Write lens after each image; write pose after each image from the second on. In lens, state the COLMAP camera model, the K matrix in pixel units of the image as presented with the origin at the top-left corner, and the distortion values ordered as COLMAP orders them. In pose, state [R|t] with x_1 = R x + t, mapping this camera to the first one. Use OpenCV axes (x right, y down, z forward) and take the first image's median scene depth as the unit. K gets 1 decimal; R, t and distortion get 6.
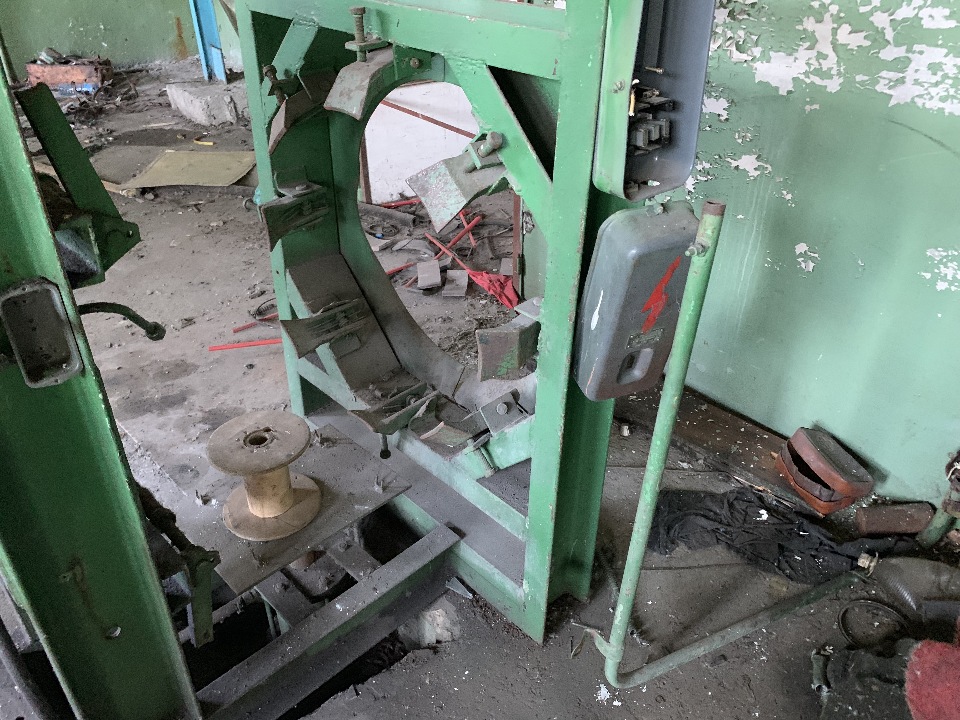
lens RADIAL K [[735.0, 0, 470.7], [0, 735.0, 367.4], [0, 0, 1]] dist [0.019834, -0.031385]
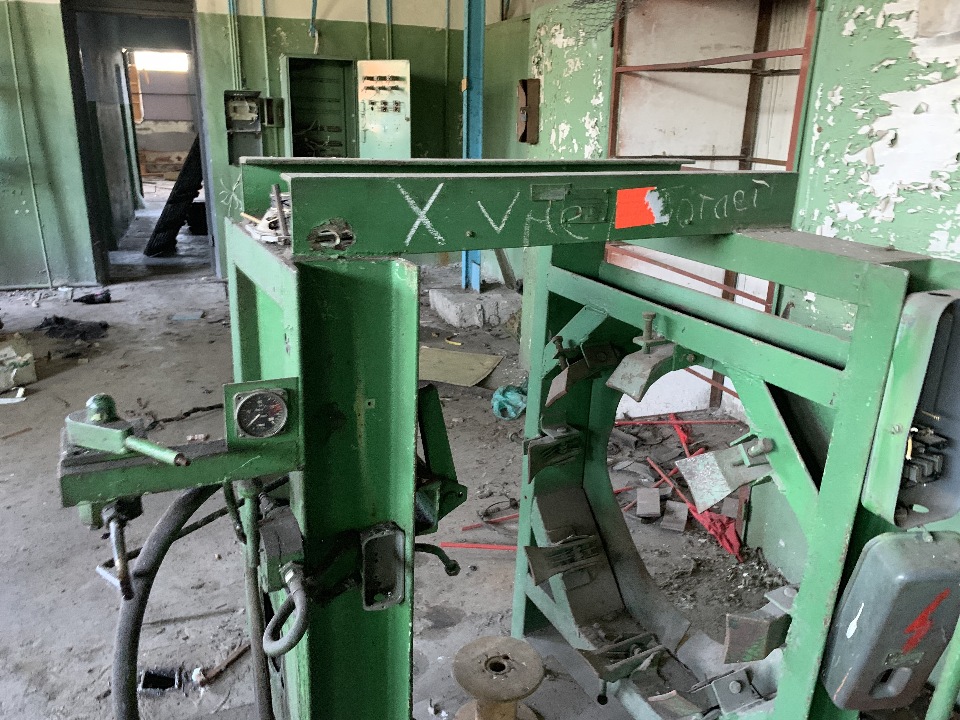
lens RADIAL K [[735.0, 0, 471.6], [0, 735.0, 352.8], [0, 0, 1]] dist [0.019834, -0.031385]
pose [[0.955449, 0.116668, -0.271120, -0.083721], [-0.184563, 0.952985, -0.240324, -0.072191], [0.230335, 0.279656, 0.932061, -0.146074]]
